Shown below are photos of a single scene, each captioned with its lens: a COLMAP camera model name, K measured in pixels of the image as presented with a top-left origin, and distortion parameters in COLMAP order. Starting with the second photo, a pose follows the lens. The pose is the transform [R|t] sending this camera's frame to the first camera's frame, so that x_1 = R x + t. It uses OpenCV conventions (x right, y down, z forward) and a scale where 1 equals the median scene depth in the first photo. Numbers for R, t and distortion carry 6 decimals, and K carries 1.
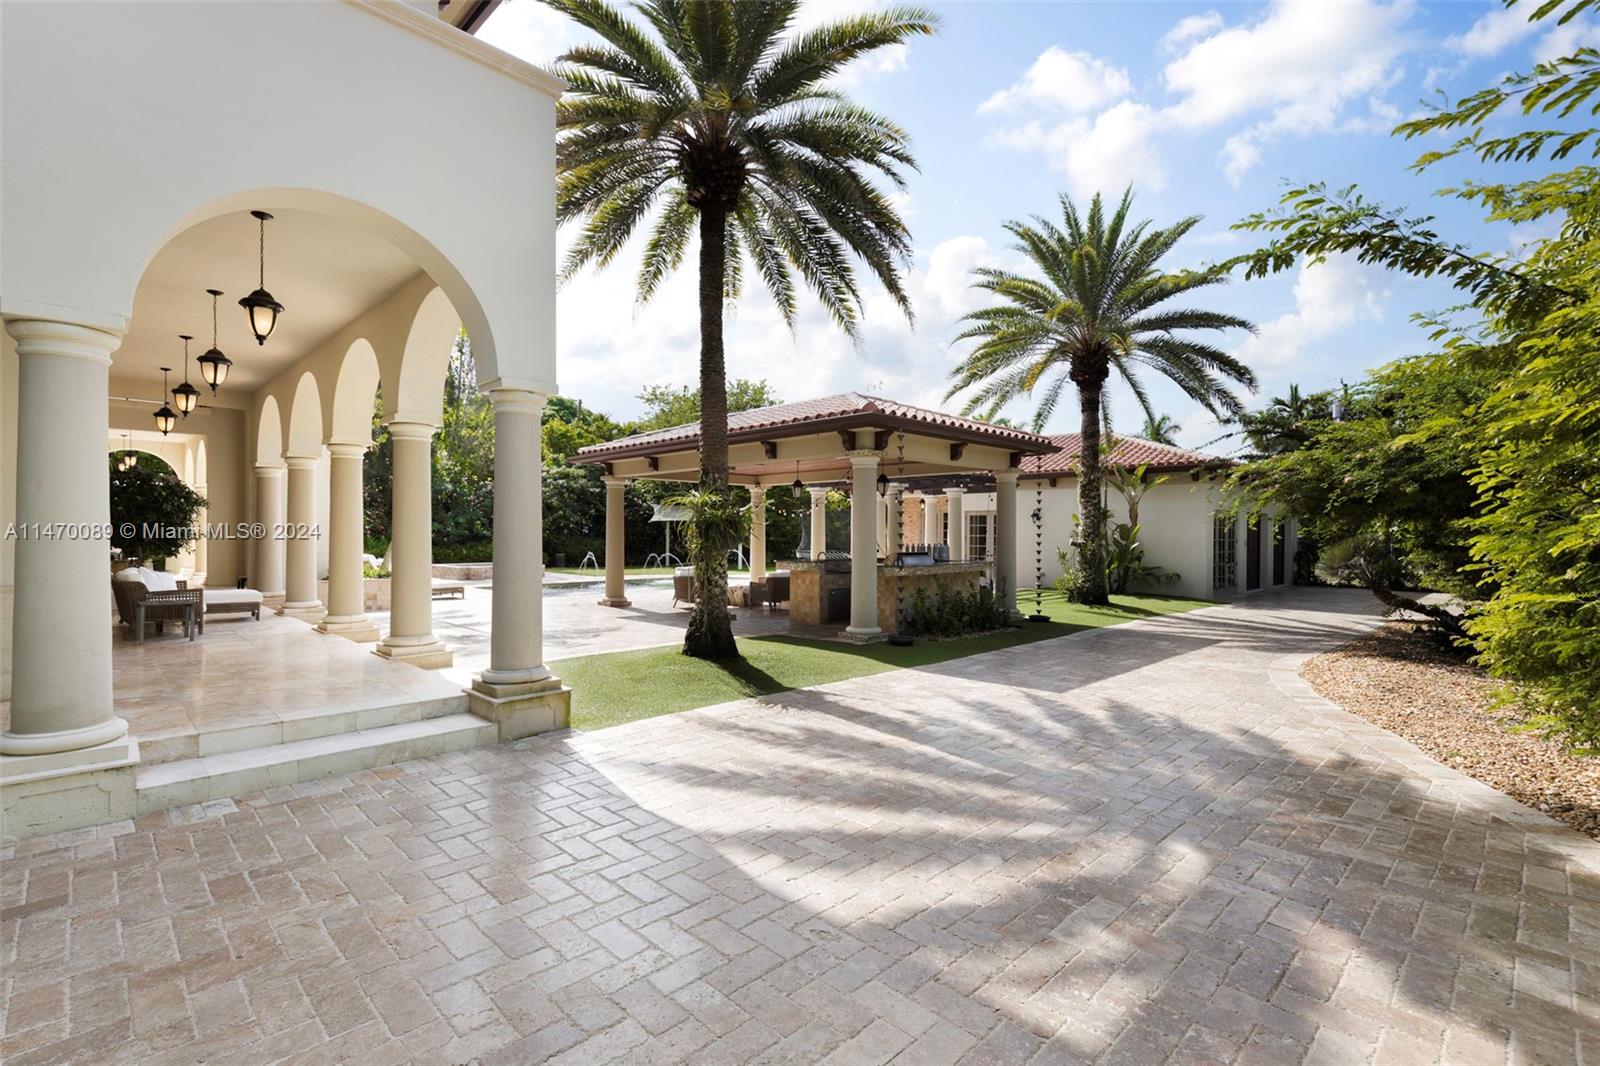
lens RADIAL K [[728.8, 0, 800.0], [0, 728.8, 533.0], [0, 0, 1]] dist [-0.000177, -0.000019]
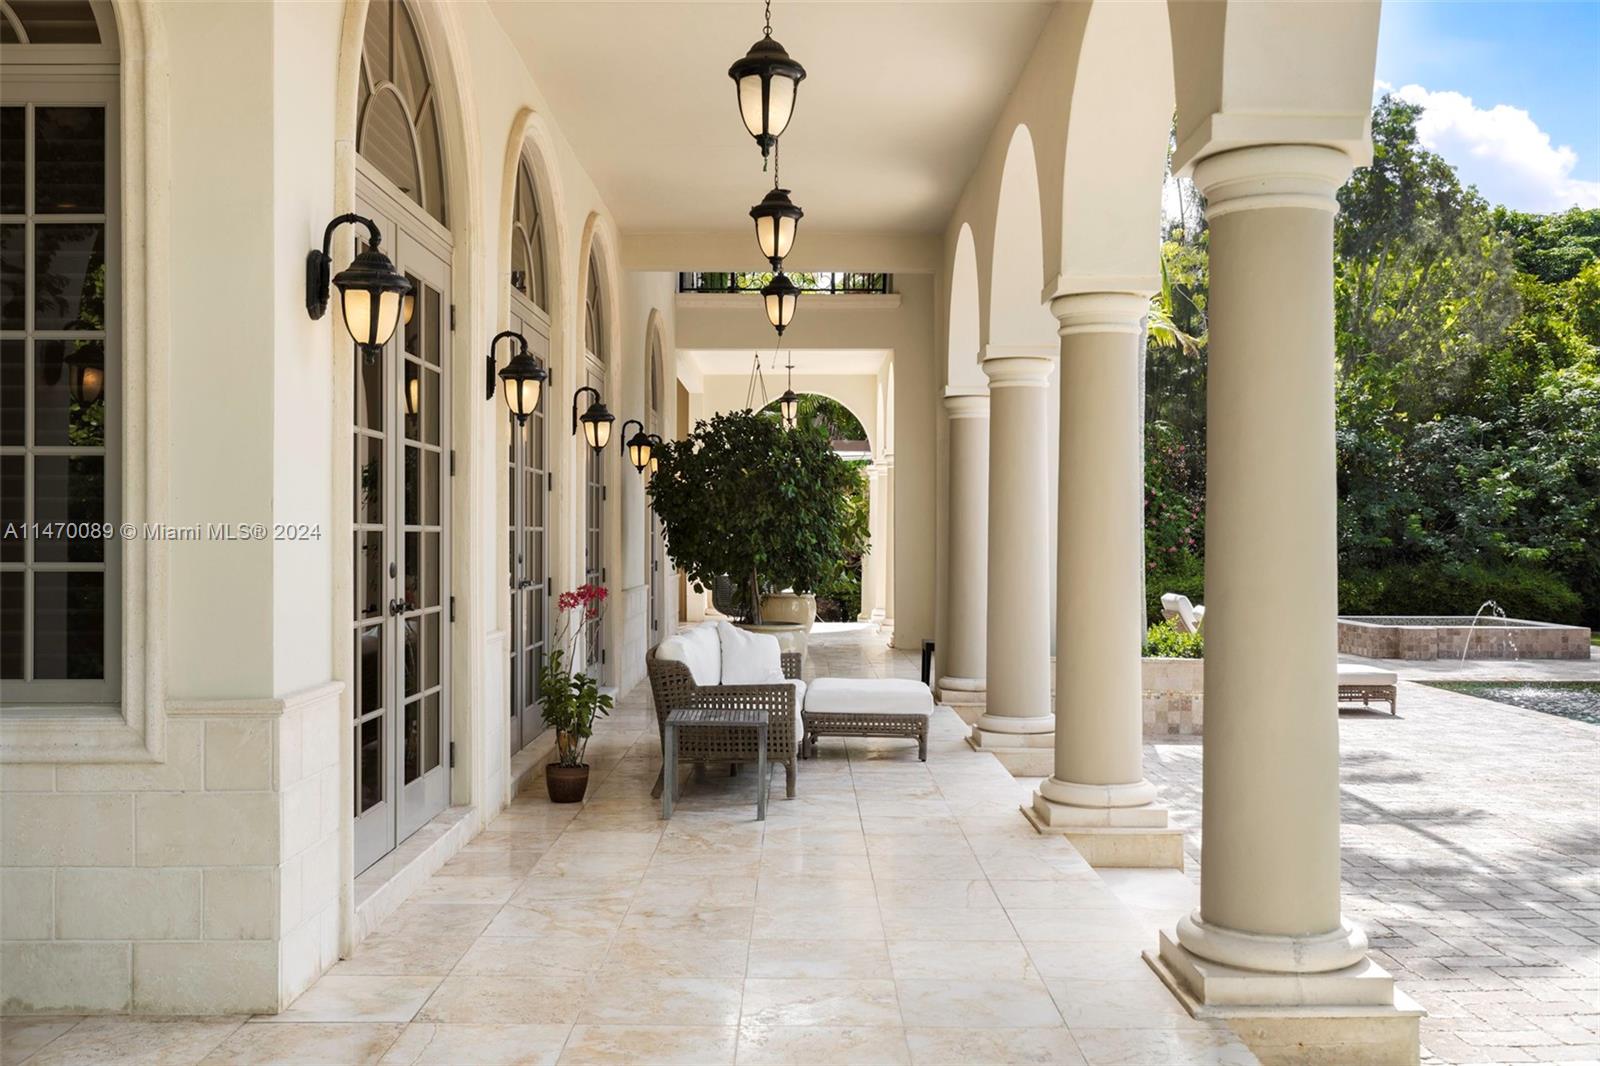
lens RADIAL K [[1577.7, 0, 800.0], [0, 1577.7, 533.0], [0, 0, 1]] dist [0.004744, 0.000170]
pose [[0.712000, -0.004265, -0.702167, -0.147499], [0.000303, 0.999983, -0.005767, -0.002006], [0.702180, 0.003894, 0.711989, 0.276448]]
